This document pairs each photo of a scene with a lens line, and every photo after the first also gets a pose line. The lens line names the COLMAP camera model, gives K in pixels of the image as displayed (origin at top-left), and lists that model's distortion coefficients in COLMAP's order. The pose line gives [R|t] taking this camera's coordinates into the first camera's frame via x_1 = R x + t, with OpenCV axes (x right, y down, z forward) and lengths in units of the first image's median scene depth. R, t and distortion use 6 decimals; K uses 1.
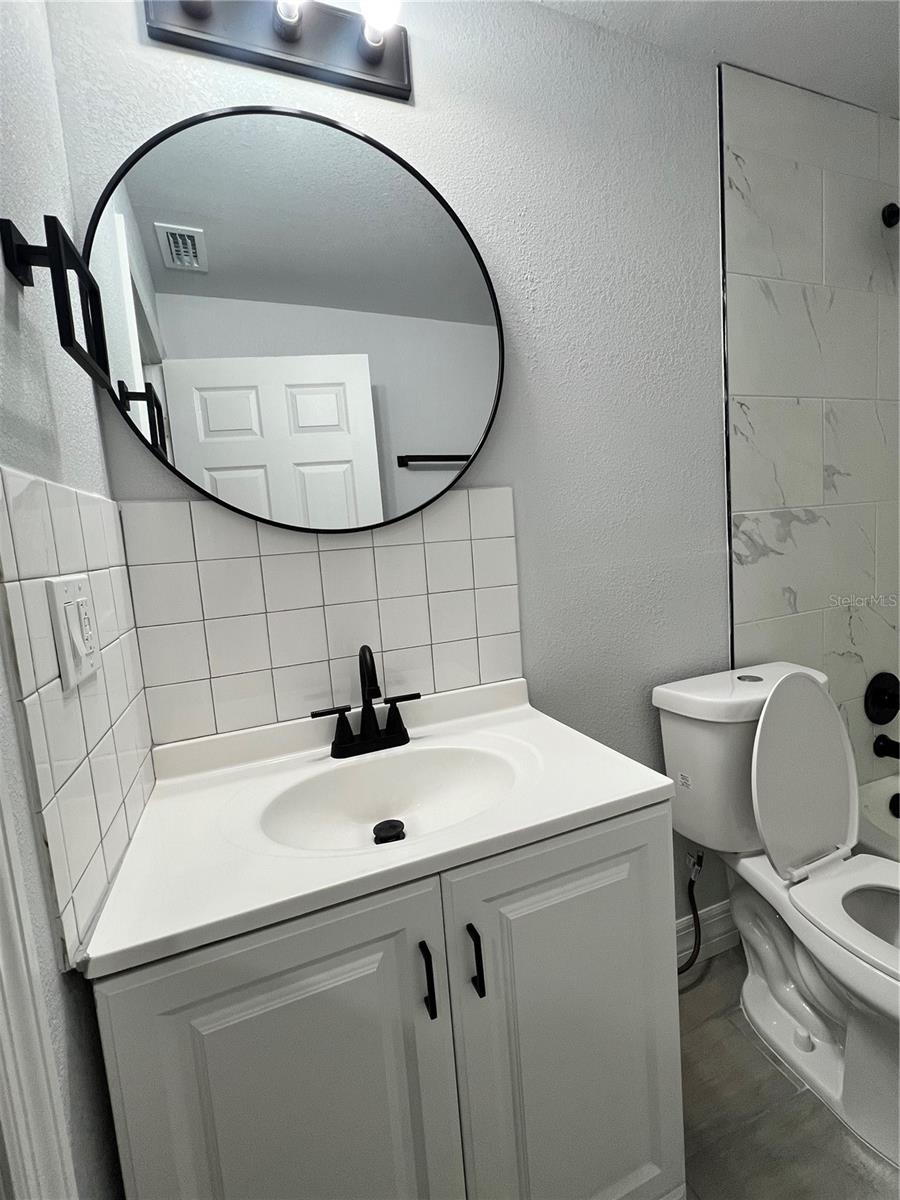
lens RADIAL K [[522.4, 0, 455.0], [0, 522.4, 596.7], [0, 0, 1]] dist [-0.002404, 0.000249]
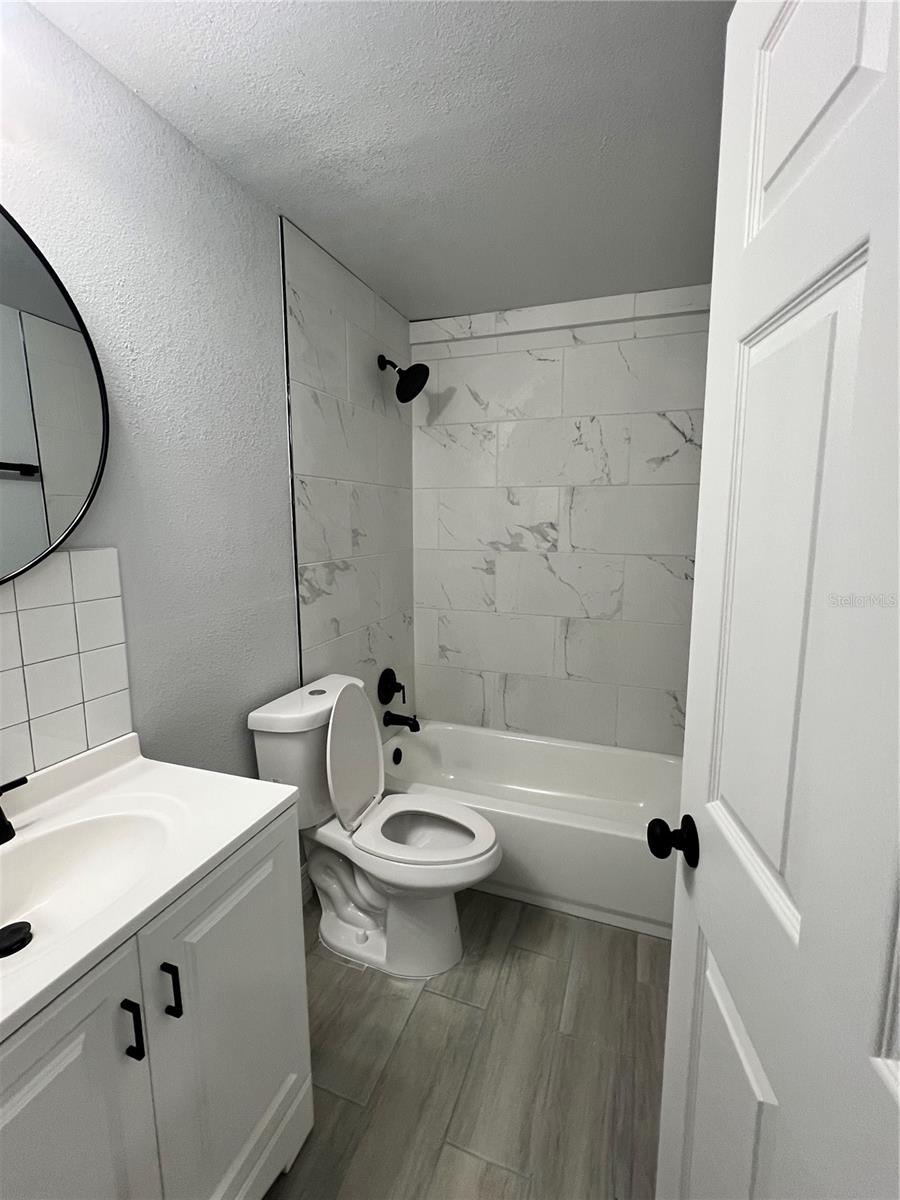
lens RADIAL K [[522.4, 0, 455.0], [0, 522.4, 596.7], [0, 0, 1]] dist [-0.002404, 0.000249]
pose [[0.651200, -0.033871, 0.758150, -0.212015], [0.031235, 0.999353, 0.017819, -0.102042], [-0.758263, 0.012077, 0.651837, -0.140150]]
